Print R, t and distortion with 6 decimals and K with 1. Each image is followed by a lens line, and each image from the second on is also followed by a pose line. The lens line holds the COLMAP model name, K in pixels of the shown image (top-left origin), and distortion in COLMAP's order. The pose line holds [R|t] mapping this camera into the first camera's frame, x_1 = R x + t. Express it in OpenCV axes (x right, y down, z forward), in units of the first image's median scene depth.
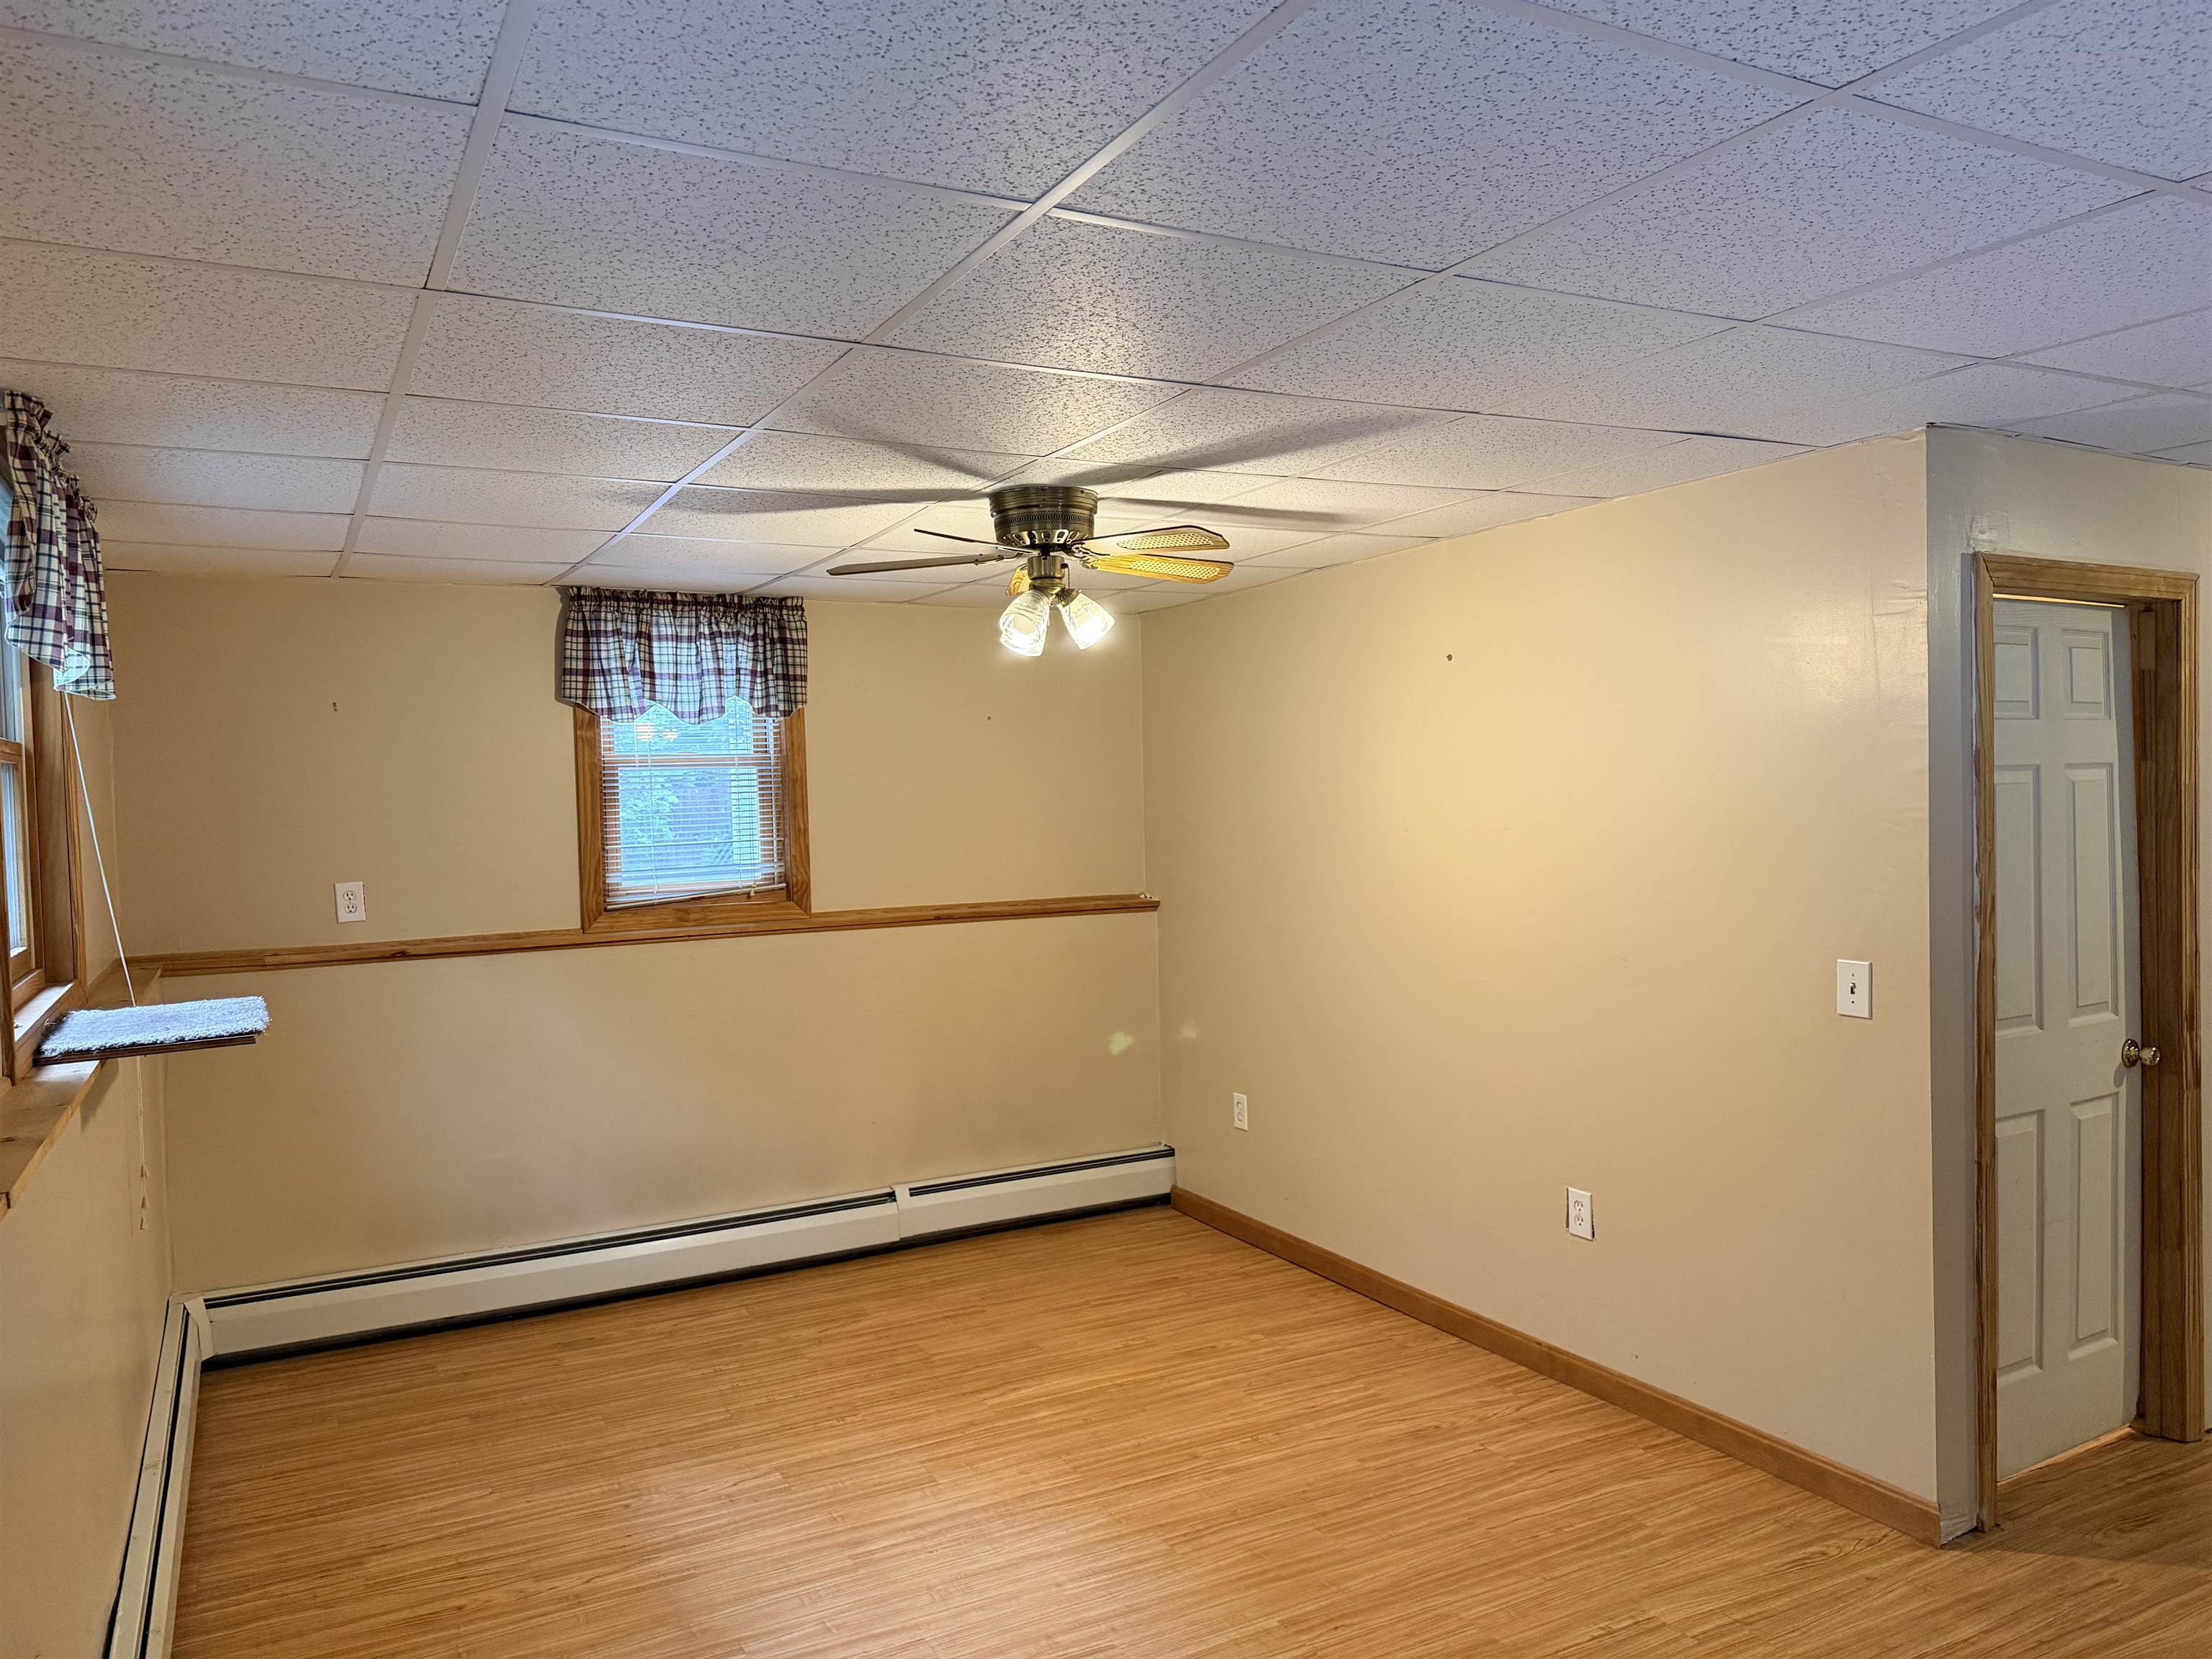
lens RADIAL K [[1558.0, 0, 1106.0], [0, 1558.0, 829.5], [0, 0, 1]] dist [0.077529, -0.030555]
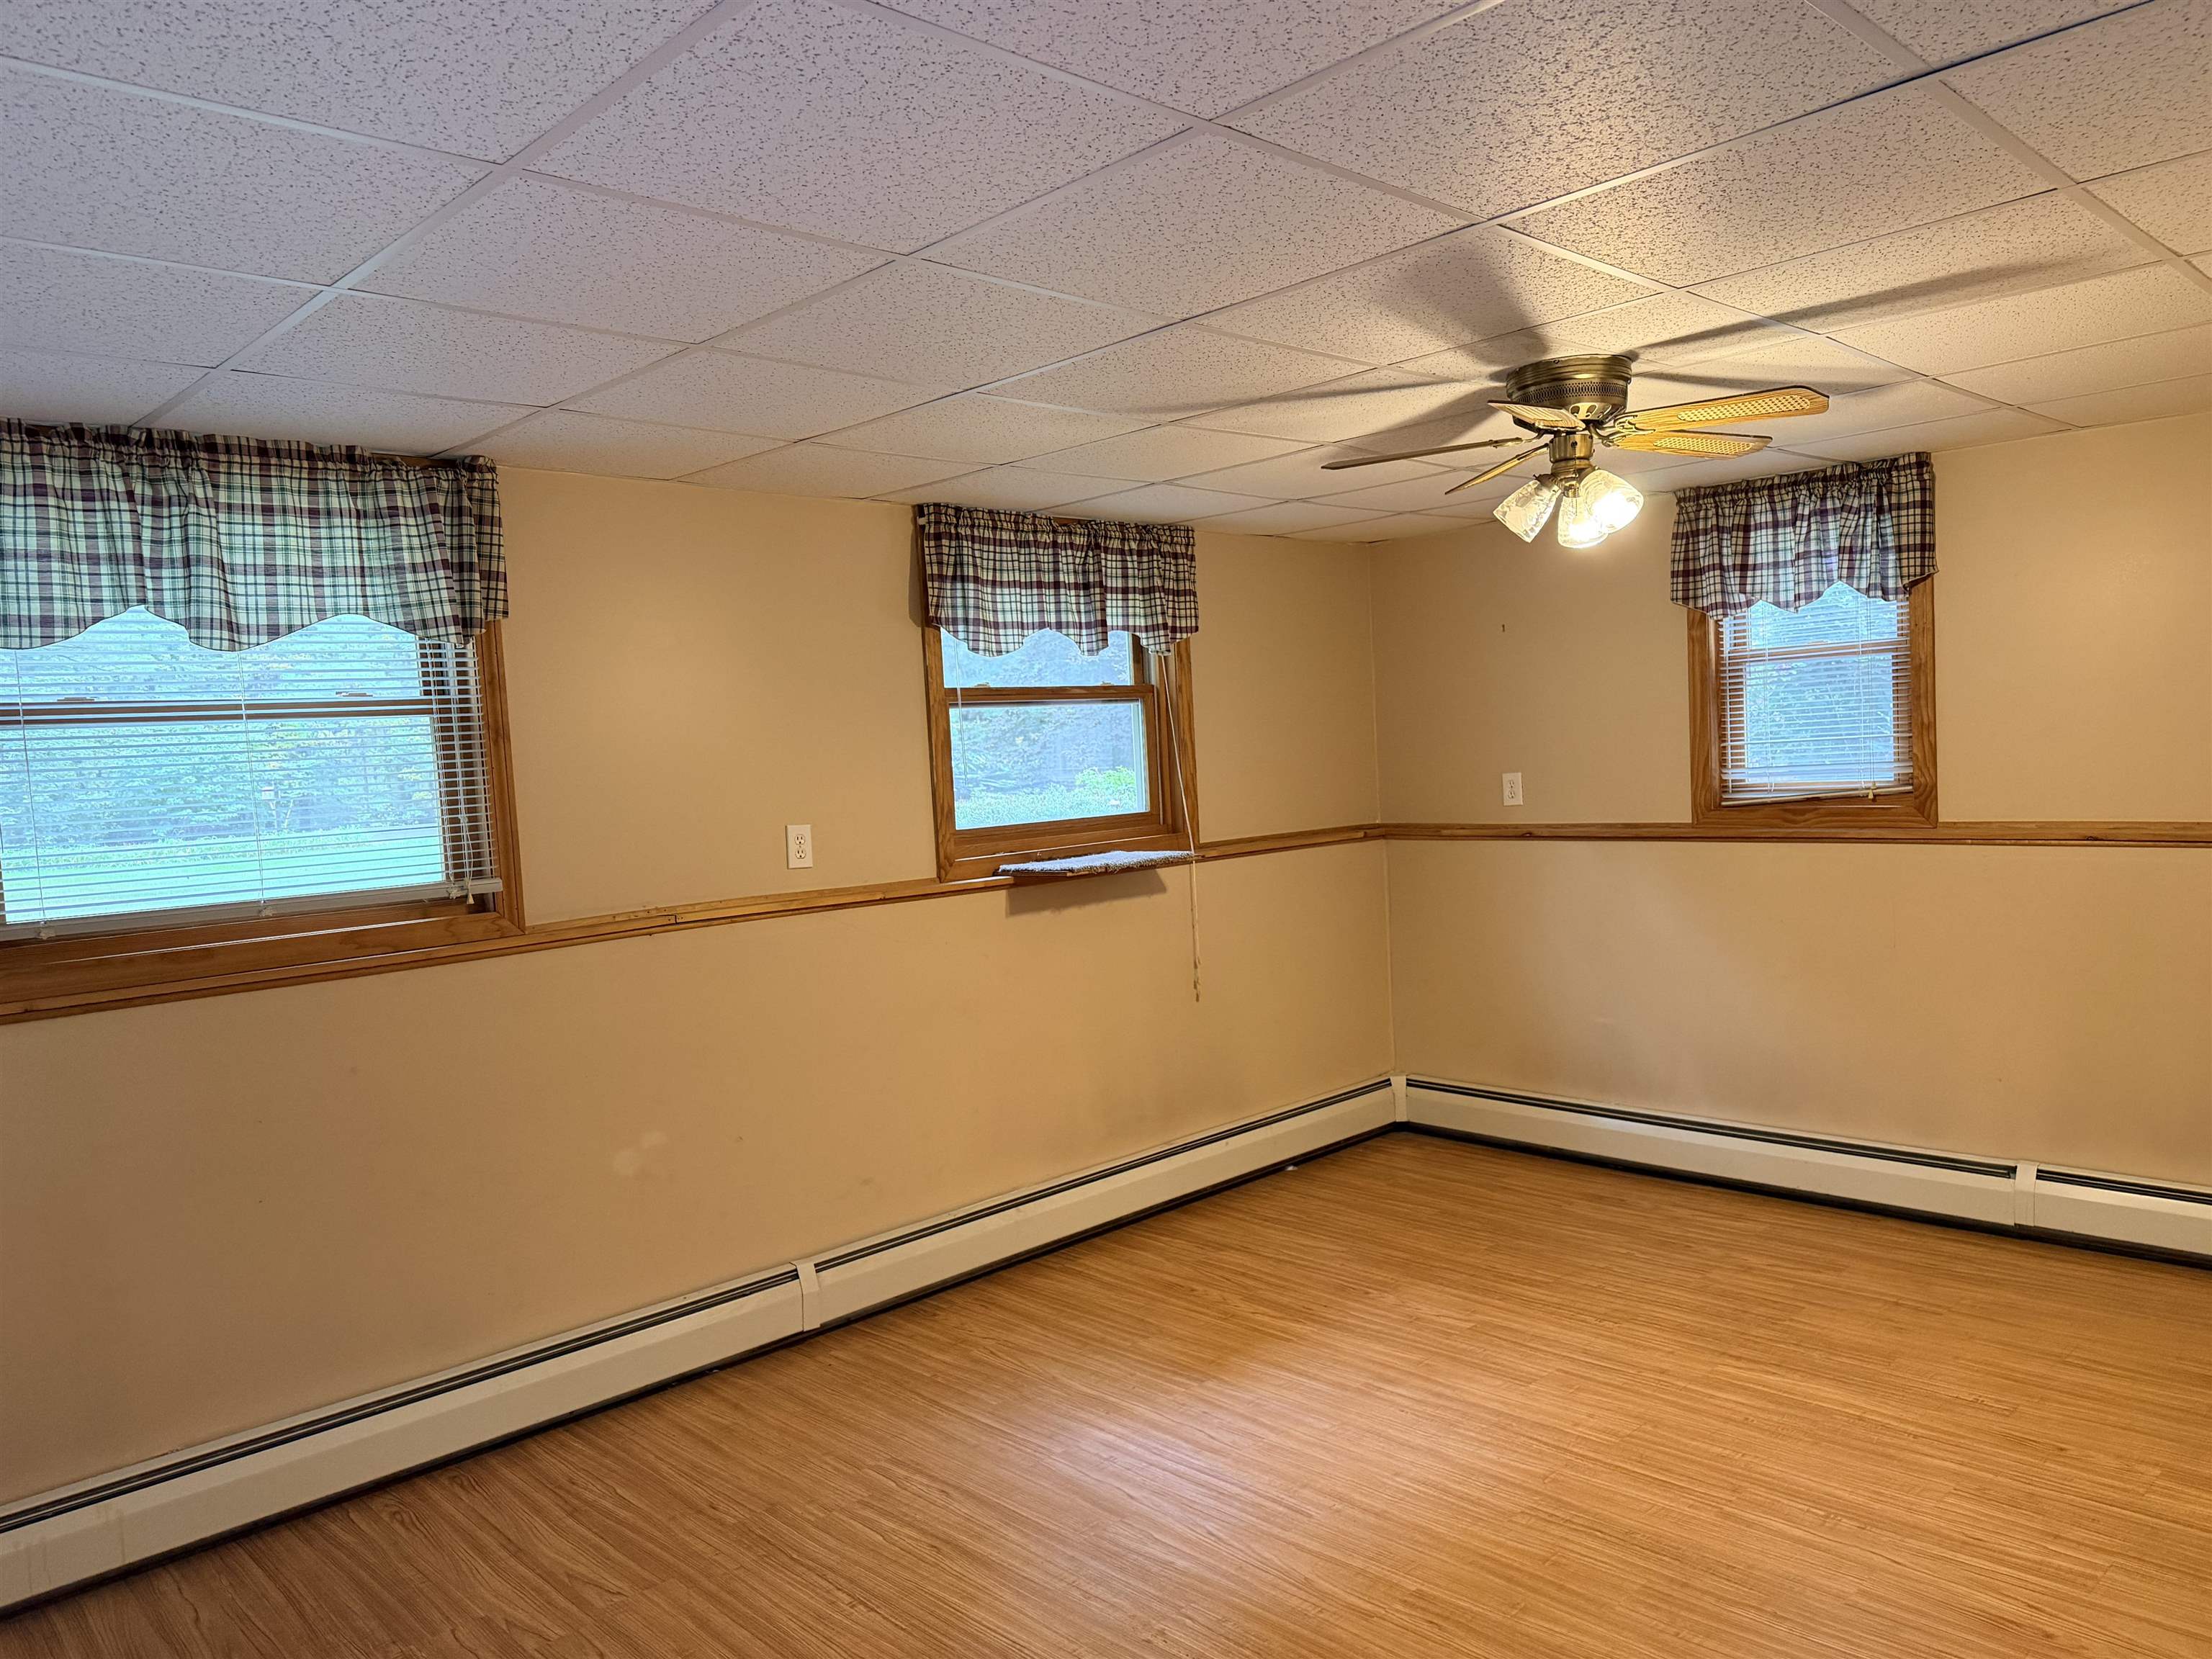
lens RADIAL K [[1558.0, 0, 1106.0], [0, 1558.0, 829.5], [0, 0, 1]] dist [0.077529, -0.030555]
pose [[0.311492, 0.062201, -0.948211, 0.620121], [0.014967, 0.997410, 0.070345, -0.012988], [0.950131, -0.036104, 0.309754, 0.369309]]
